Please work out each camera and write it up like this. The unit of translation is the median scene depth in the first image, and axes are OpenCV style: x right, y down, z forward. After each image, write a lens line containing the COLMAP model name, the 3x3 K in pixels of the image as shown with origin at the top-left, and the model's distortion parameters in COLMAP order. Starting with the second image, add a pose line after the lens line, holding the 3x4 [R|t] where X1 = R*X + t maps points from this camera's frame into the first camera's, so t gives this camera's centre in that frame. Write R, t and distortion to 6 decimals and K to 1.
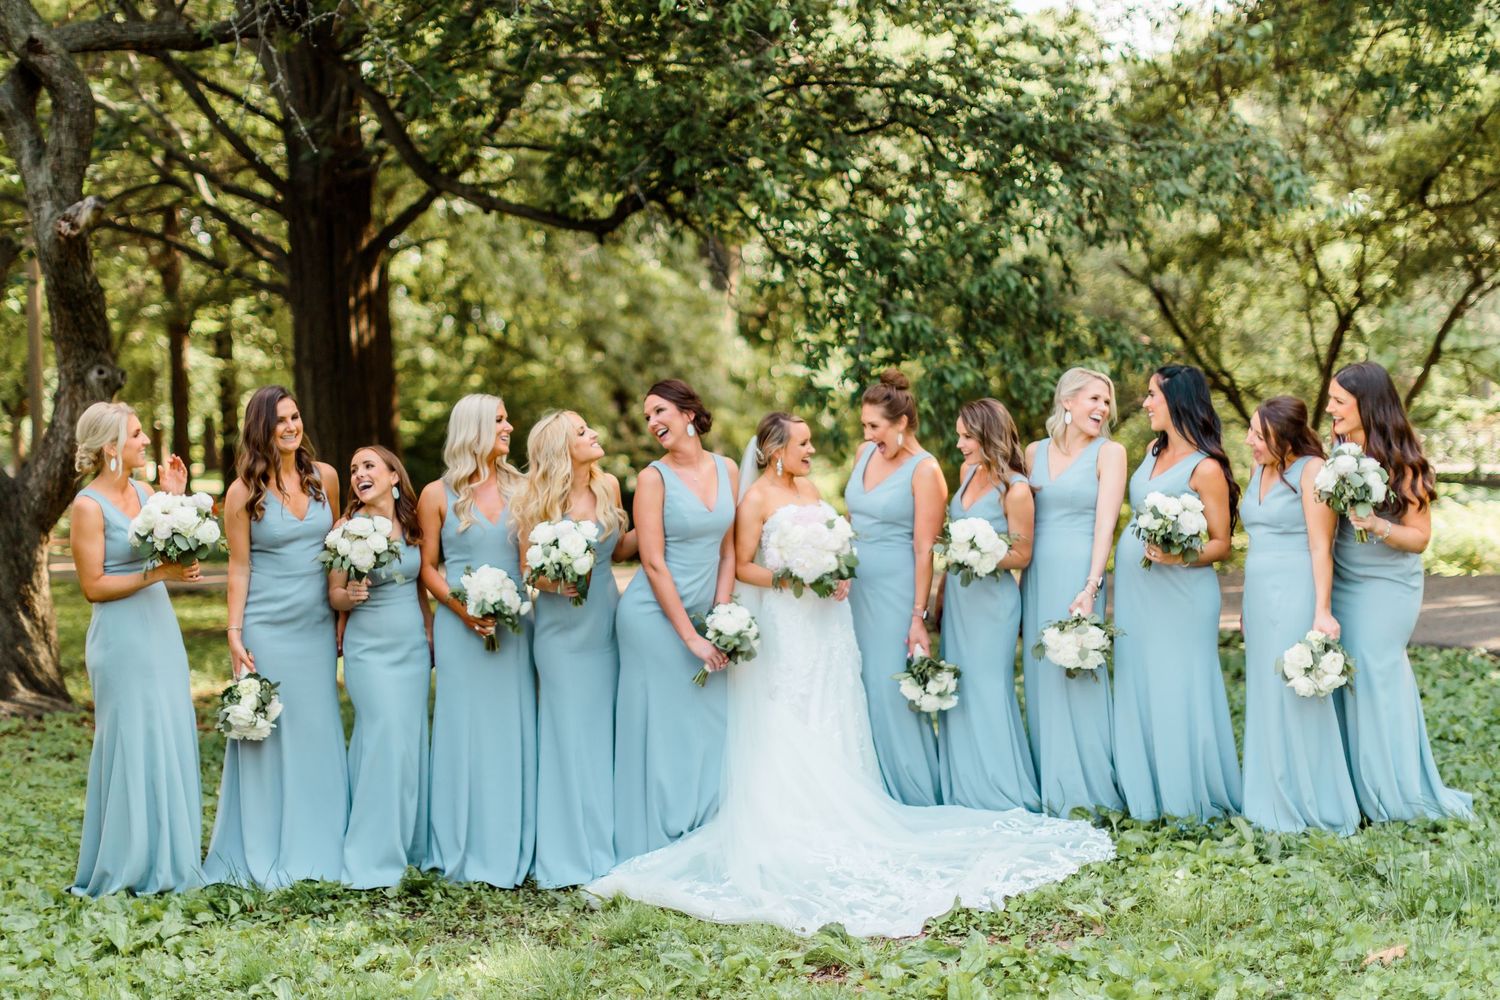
lens RADIAL K [[2187.2, 0, 750.0], [0, 2187.2, 500.0], [0, 0, 1]] dist [-0.042389, -0.055619]
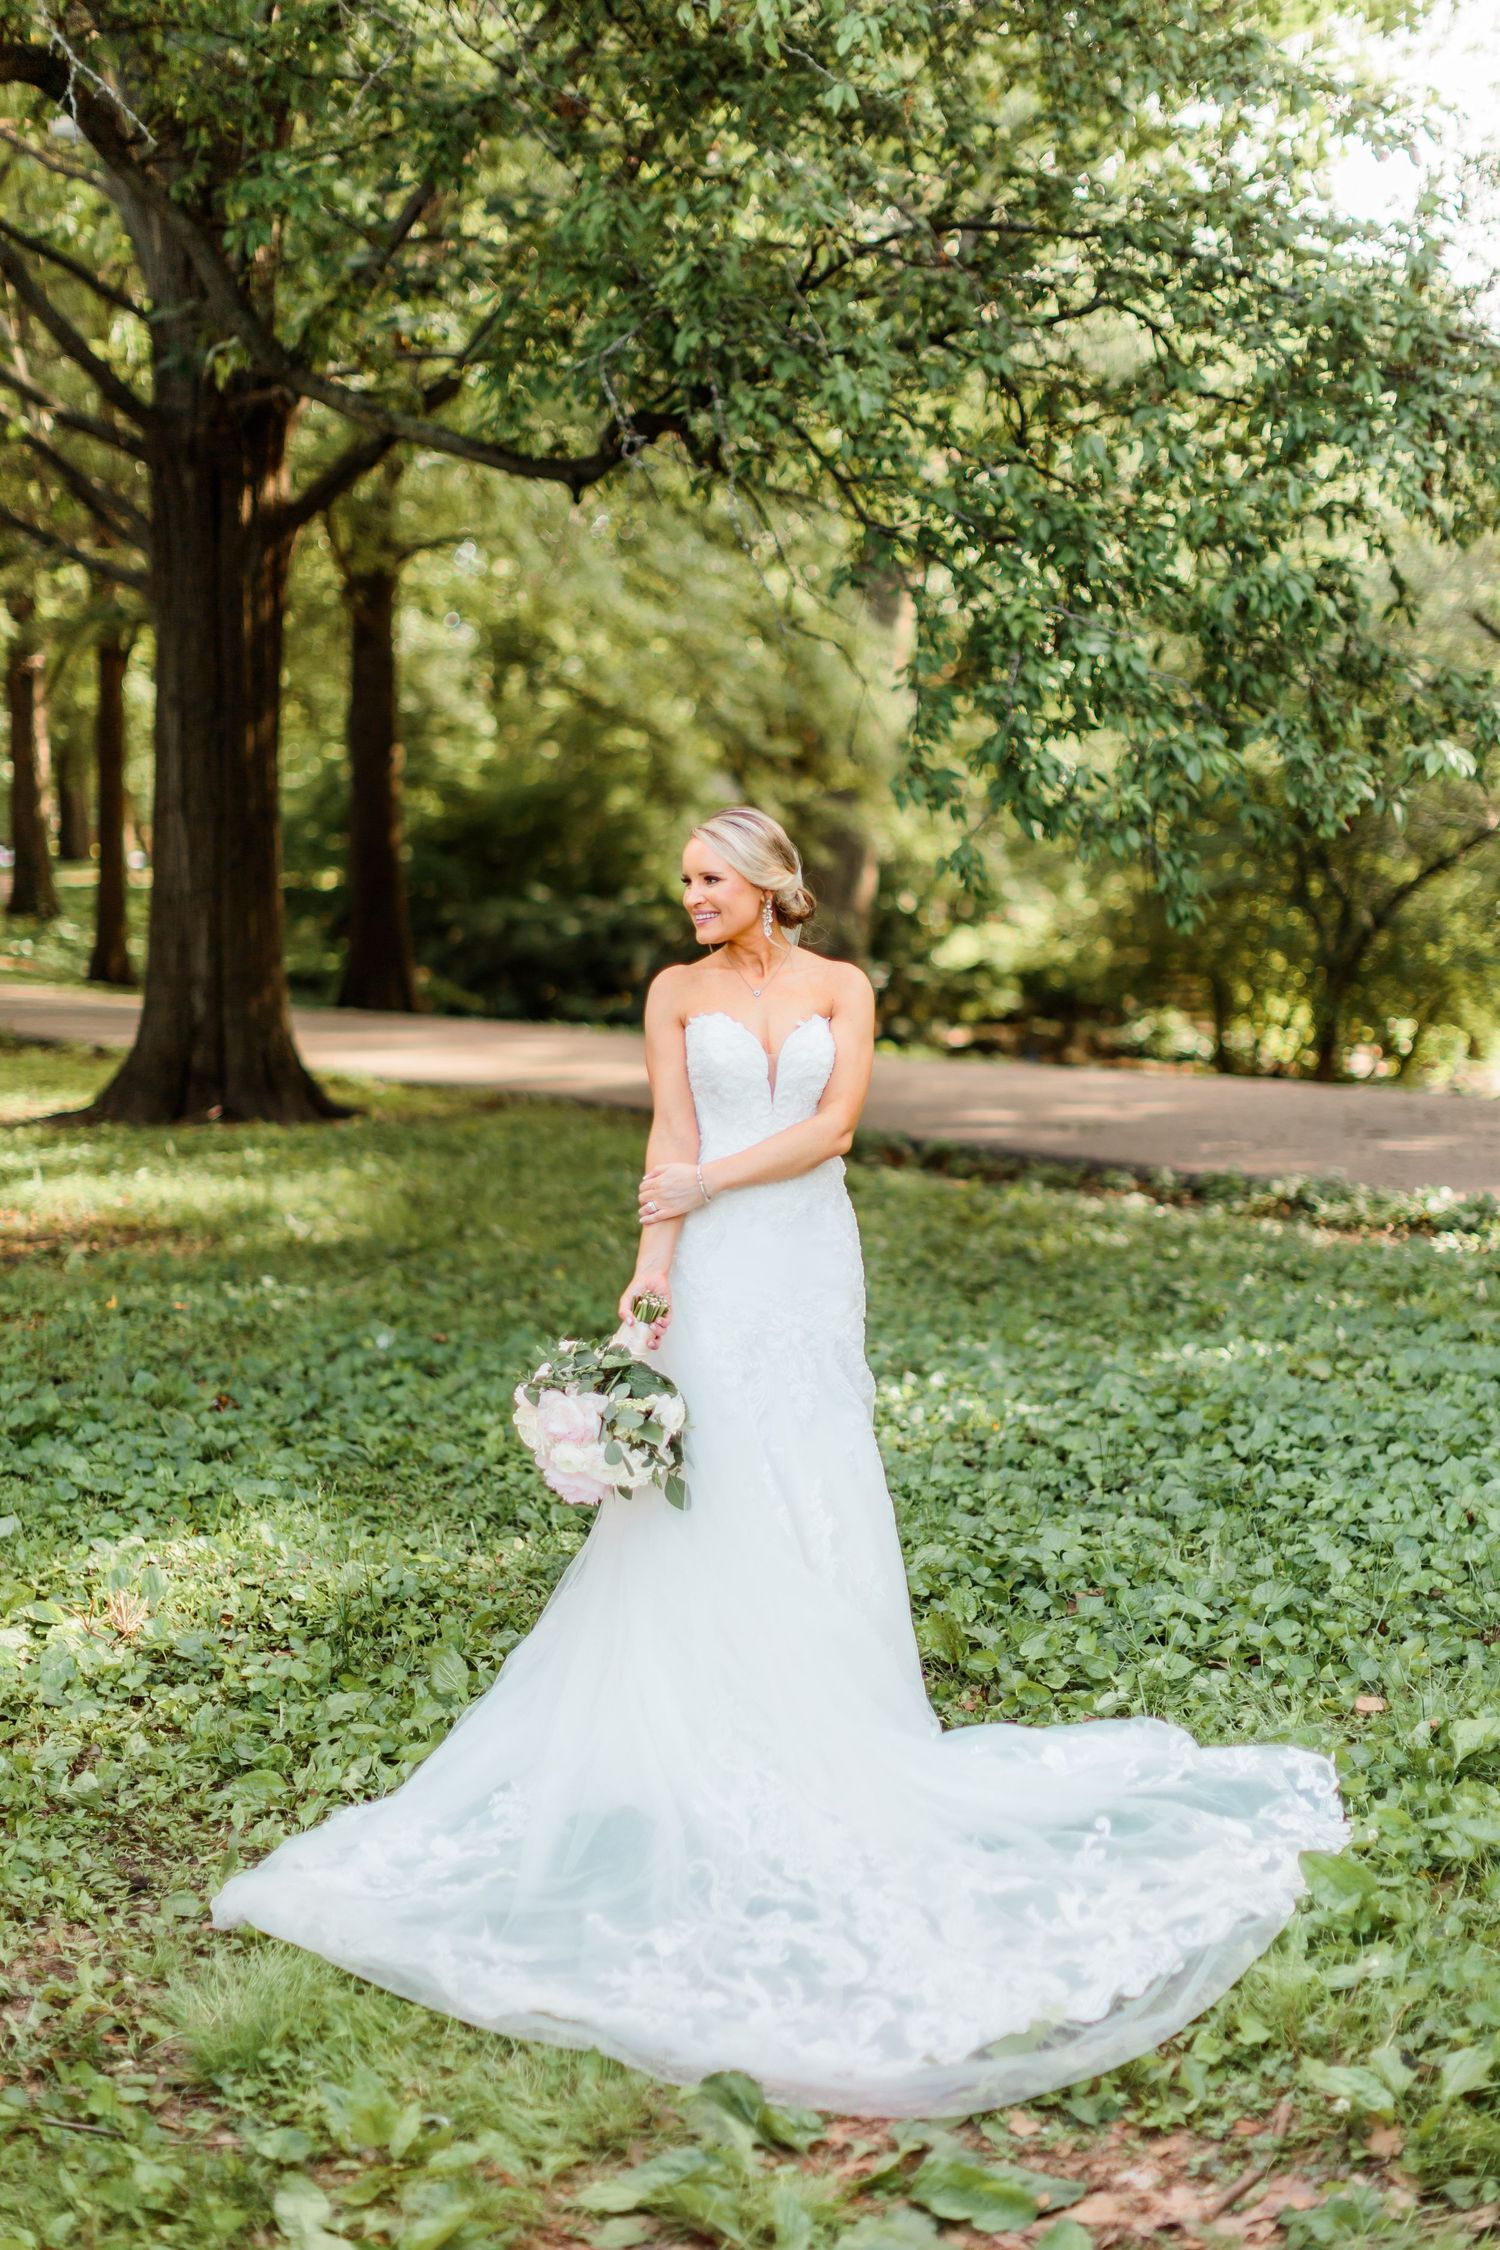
lens RADIAL K [[3280.9, 0, 750.0], [0, 3280.9, 1125.0], [0, 0, 1]] dist [-0.042389, -0.055619]
pose [[0.997826, 0.050882, -0.041896, 0.023320], [-0.048485, 0.997233, 0.056360, -0.006463], [0.044648, -0.054206, 0.997531, 0.161622]]
